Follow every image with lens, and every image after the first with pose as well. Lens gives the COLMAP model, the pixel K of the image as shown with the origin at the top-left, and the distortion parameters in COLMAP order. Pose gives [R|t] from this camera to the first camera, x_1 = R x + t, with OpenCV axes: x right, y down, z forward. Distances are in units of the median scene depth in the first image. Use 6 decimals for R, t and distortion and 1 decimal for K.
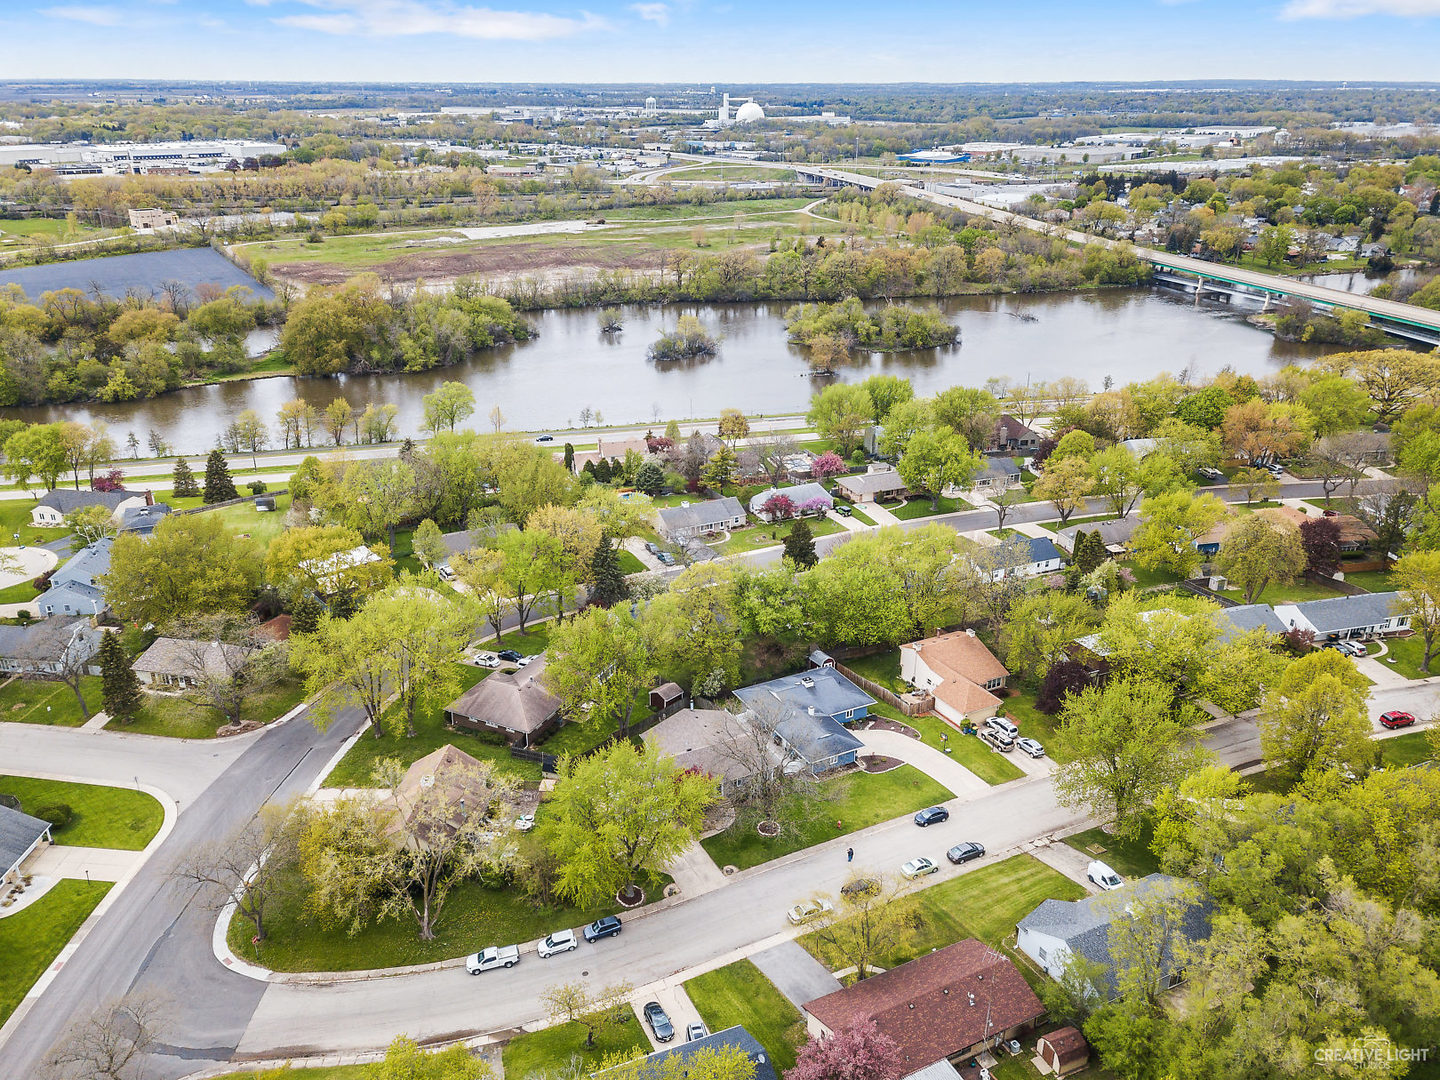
lens RADIAL K [[1109.9, 0, 697.9], [0, 1109.9, 536.2], [0, 0, 1]] dist [0.059375, -0.043426]
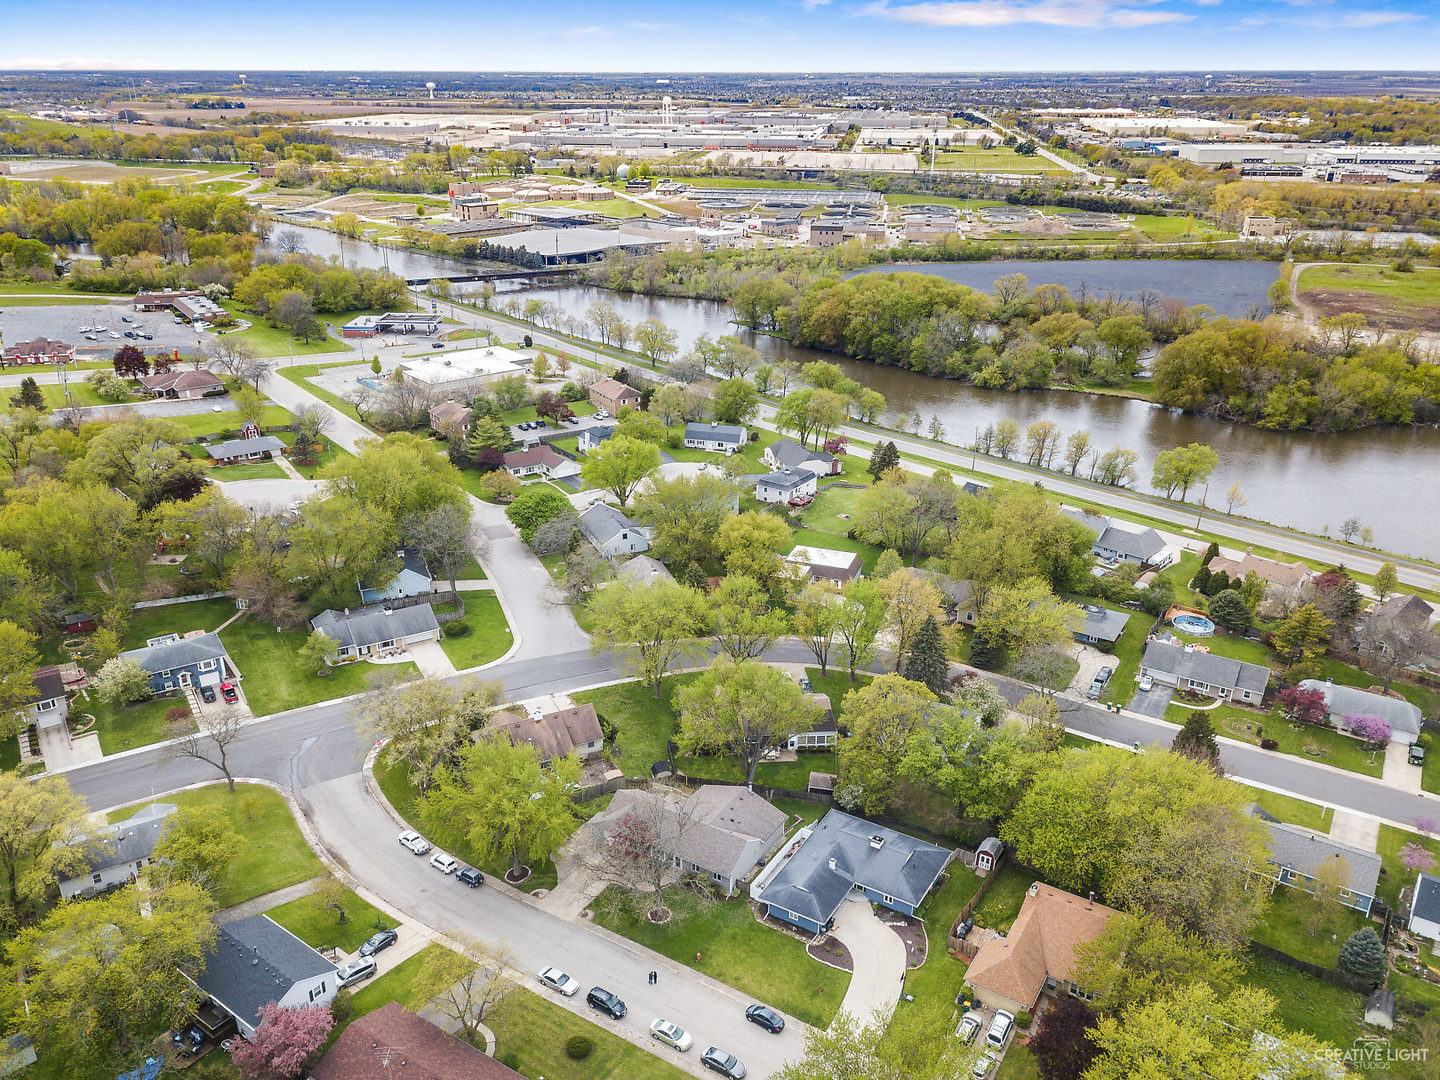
lens RADIAL K [[1109.9, 0, 697.9], [0, 1109.9, 536.2], [0, 0, 1]] dist [0.059375, -0.043426]
pose [[0.519309, 0.328362, -0.788985, 0.247375], [-0.324121, 0.929935, 0.173687, -0.076534], [0.790737, 0.165529, 0.589352, 0.127737]]
